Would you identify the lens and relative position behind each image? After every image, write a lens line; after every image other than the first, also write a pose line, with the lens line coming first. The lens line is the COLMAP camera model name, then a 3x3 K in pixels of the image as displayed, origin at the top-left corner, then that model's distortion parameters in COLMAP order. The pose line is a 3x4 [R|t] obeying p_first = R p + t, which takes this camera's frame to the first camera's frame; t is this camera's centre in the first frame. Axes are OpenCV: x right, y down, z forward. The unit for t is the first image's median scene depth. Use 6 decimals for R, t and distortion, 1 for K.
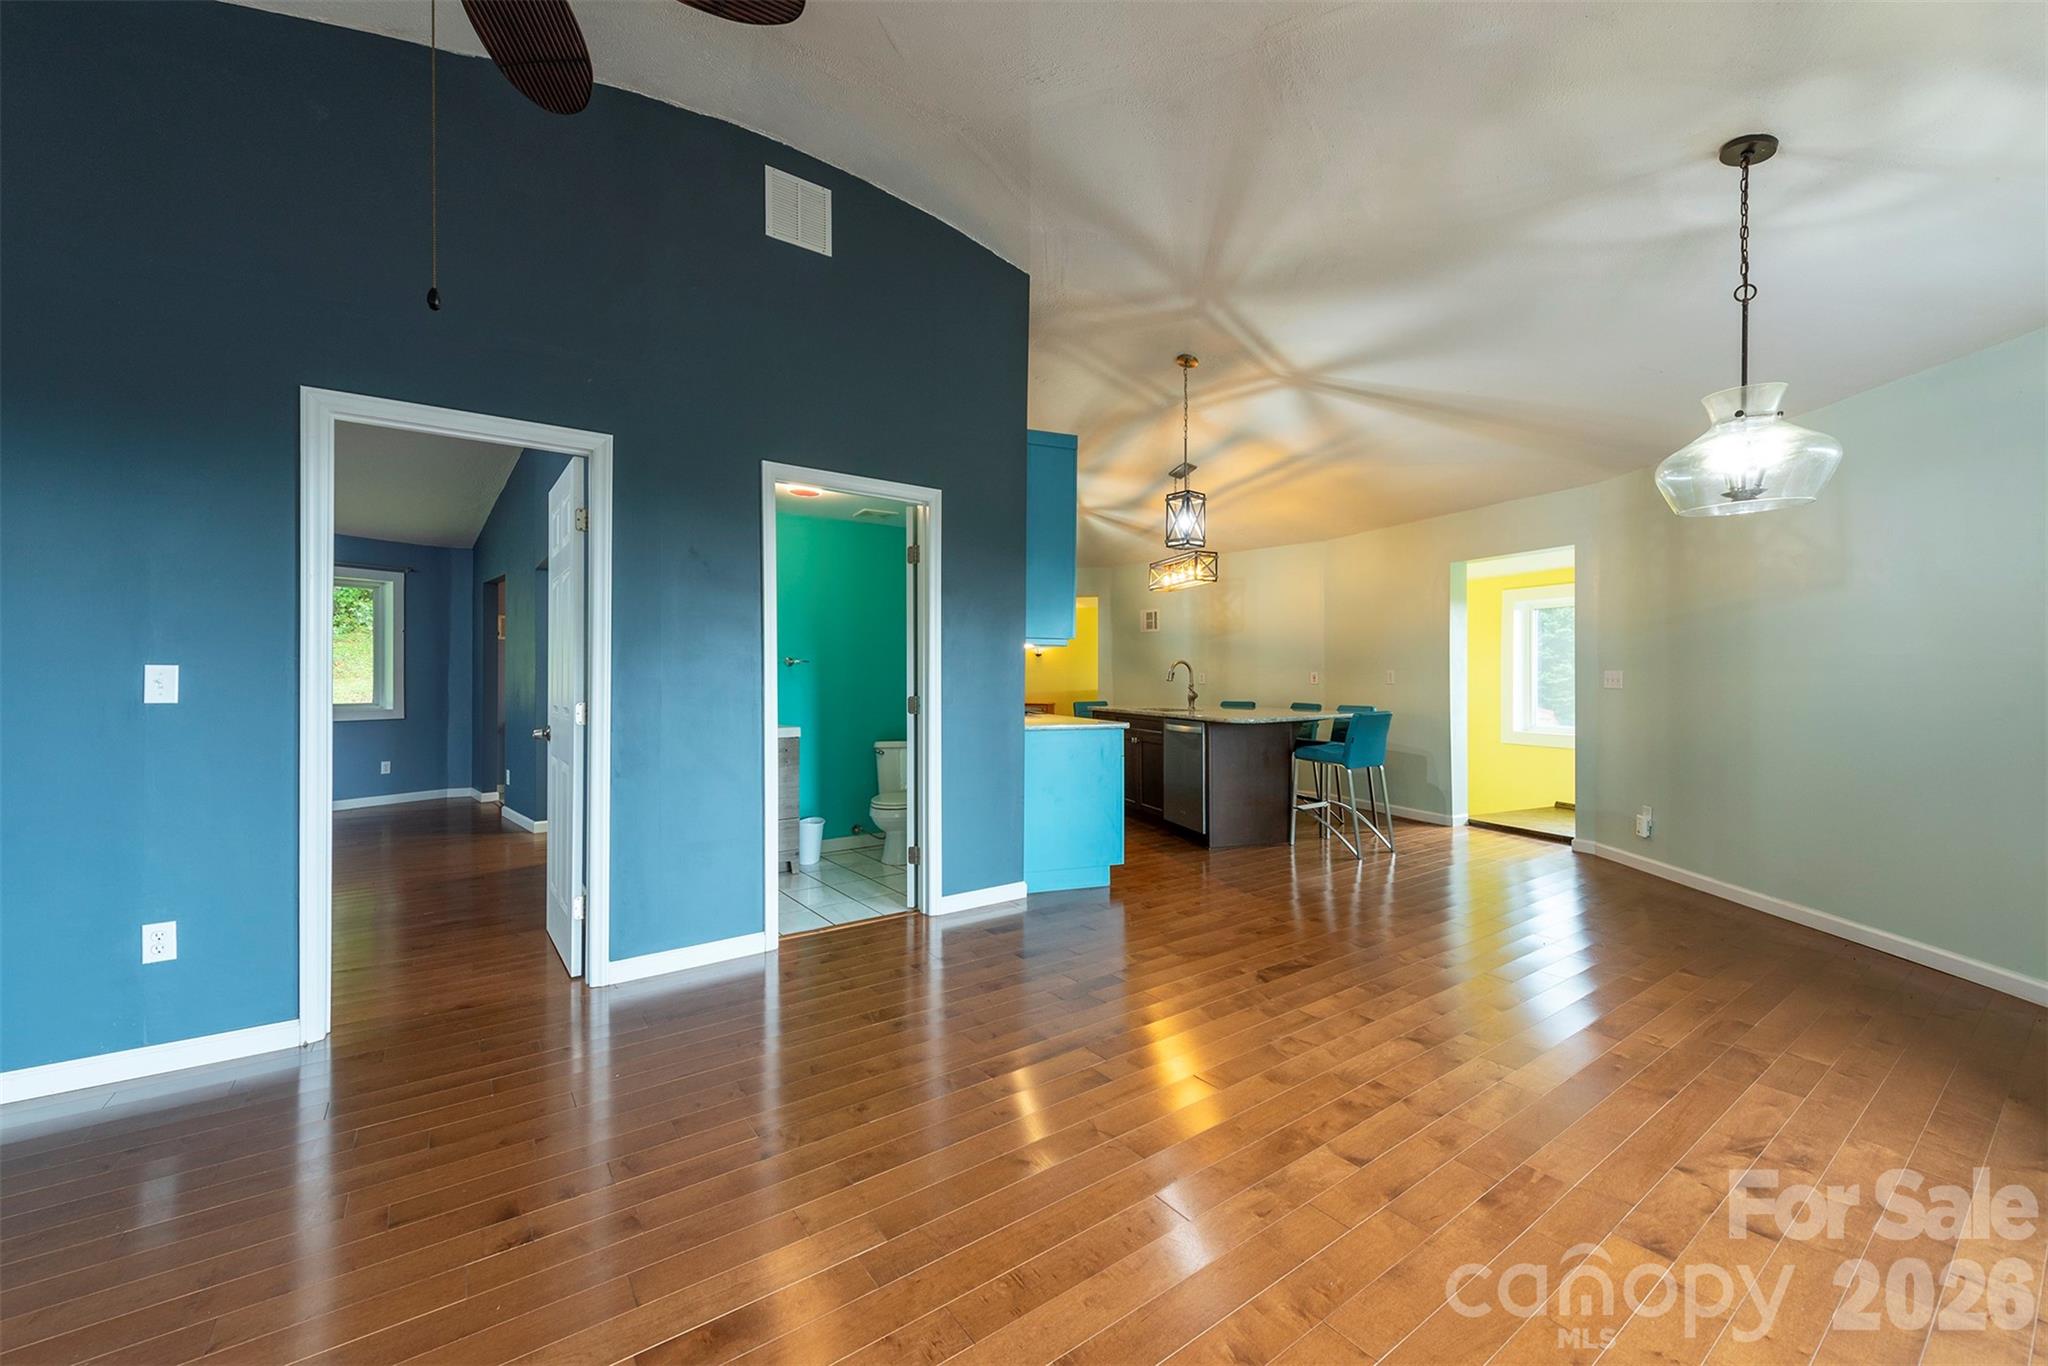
lens RADIAL K [[800.8, 0, 1011.4], [0, 800.8, 682.0], [0, 0, 1]] dist [0.007218, -0.001627]
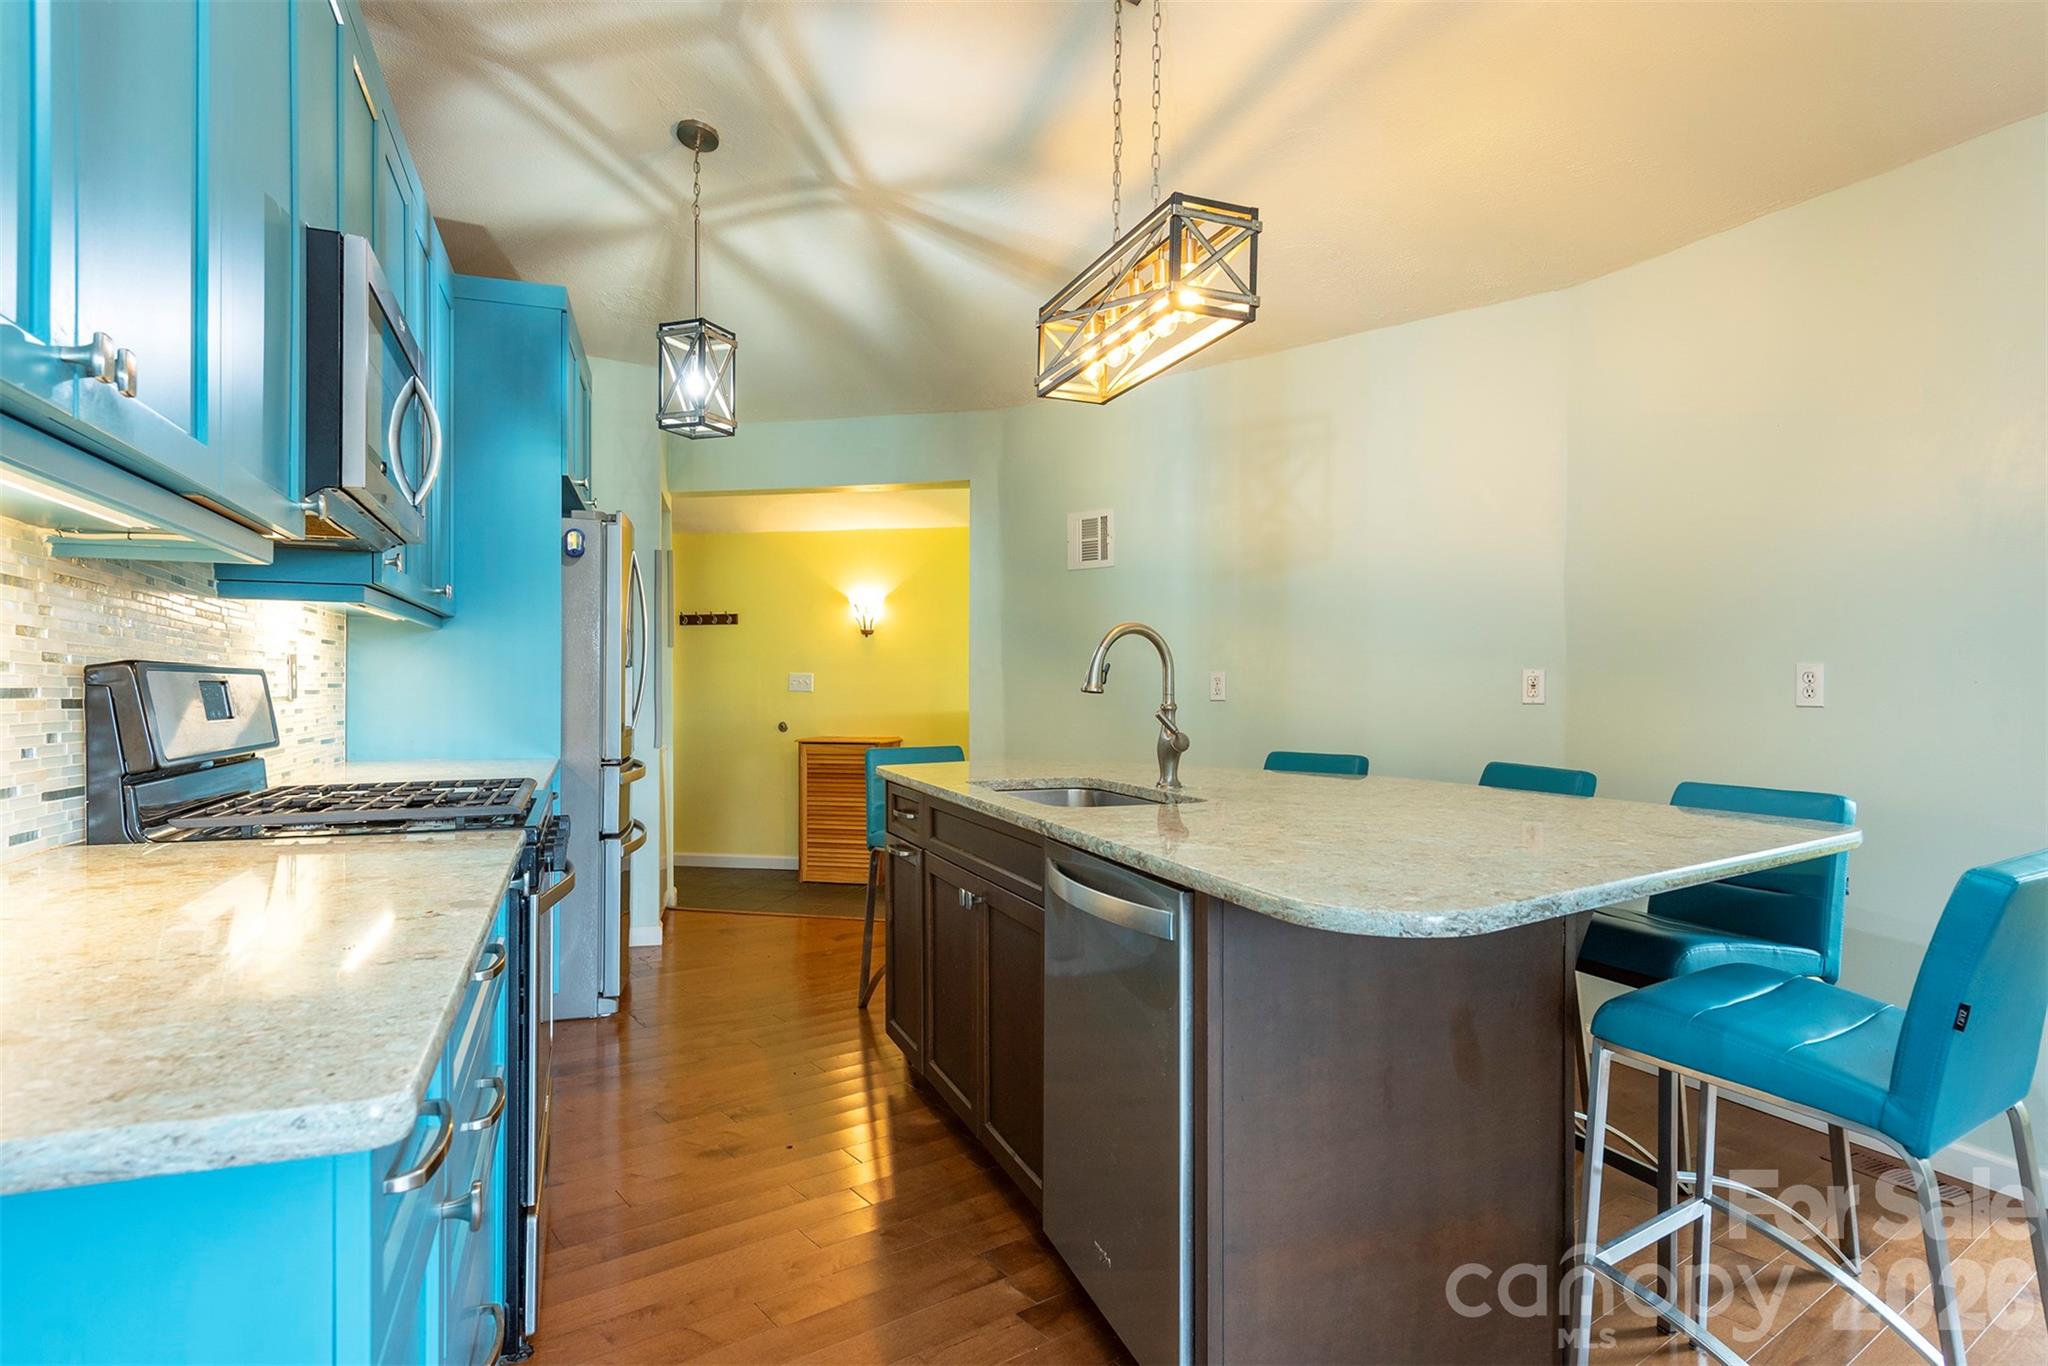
lens RADIAL K [[1126.8, 0, 1013.3], [0, 1126.8, 699.6], [0, 0, 1]] dist [0.011134, -0.003718]
pose [[0.999454, 0.005059, 0.032656, 0.172214], [-0.005271, 0.999966, 0.006398, -0.001525], [-0.032622, -0.006566, 0.999446, 0.655129]]
